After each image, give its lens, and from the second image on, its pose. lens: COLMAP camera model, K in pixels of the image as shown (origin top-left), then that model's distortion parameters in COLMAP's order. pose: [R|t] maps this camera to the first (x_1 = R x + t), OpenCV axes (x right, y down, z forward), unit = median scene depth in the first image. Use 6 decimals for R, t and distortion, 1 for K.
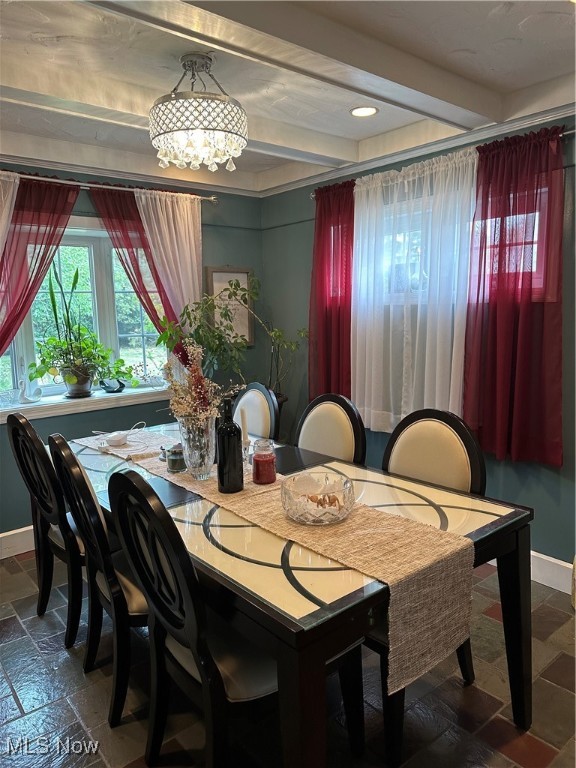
lens RADIAL K [[545.4, 0, 296.2], [0, 545.4, 381.7], [0, 0, 1]] dist [0.038801, -0.053707]
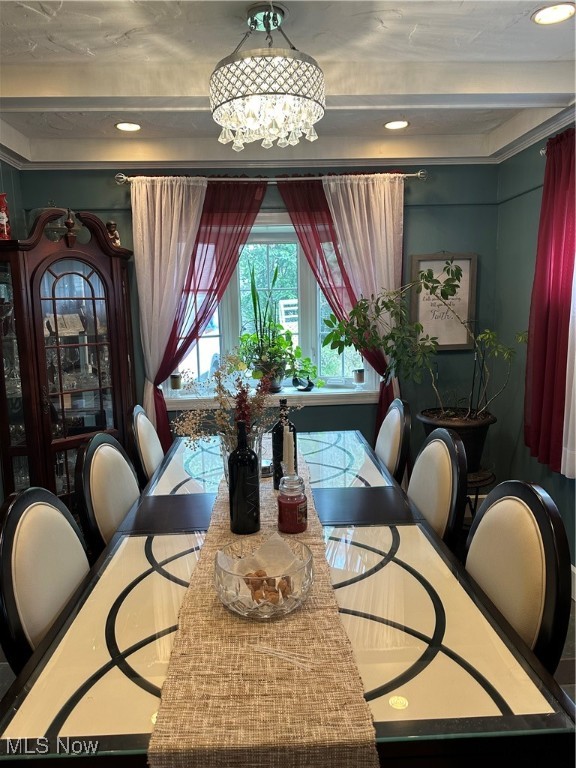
lens RADIAL K [[545.4, 0, 285.0], [0, 545.4, 388.5], [0, 0, 1]] dist [0.038801, -0.053707]
pose [[0.786766, 0.101248, -0.608891, 0.267018], [-0.080008, 0.994861, 0.062047, -0.048032], [0.612044, -0.000101, 0.790824, 0.234536]]
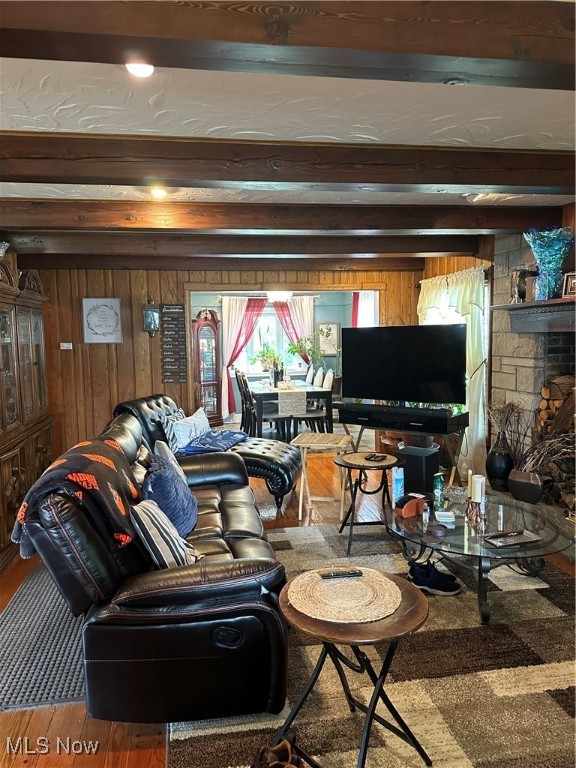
lens RADIAL K [[545.4, 0, 288.2], [0, 545.4, 383.0], [0, 0, 1]] dist [0.038801, -0.053707]
pose [[0.861465, 0.061113, -0.504126, 1.168895], [-0.071046, 0.997473, -0.000486, 0.087448], [0.502822, 0.036235, 0.863630, -1.405565]]
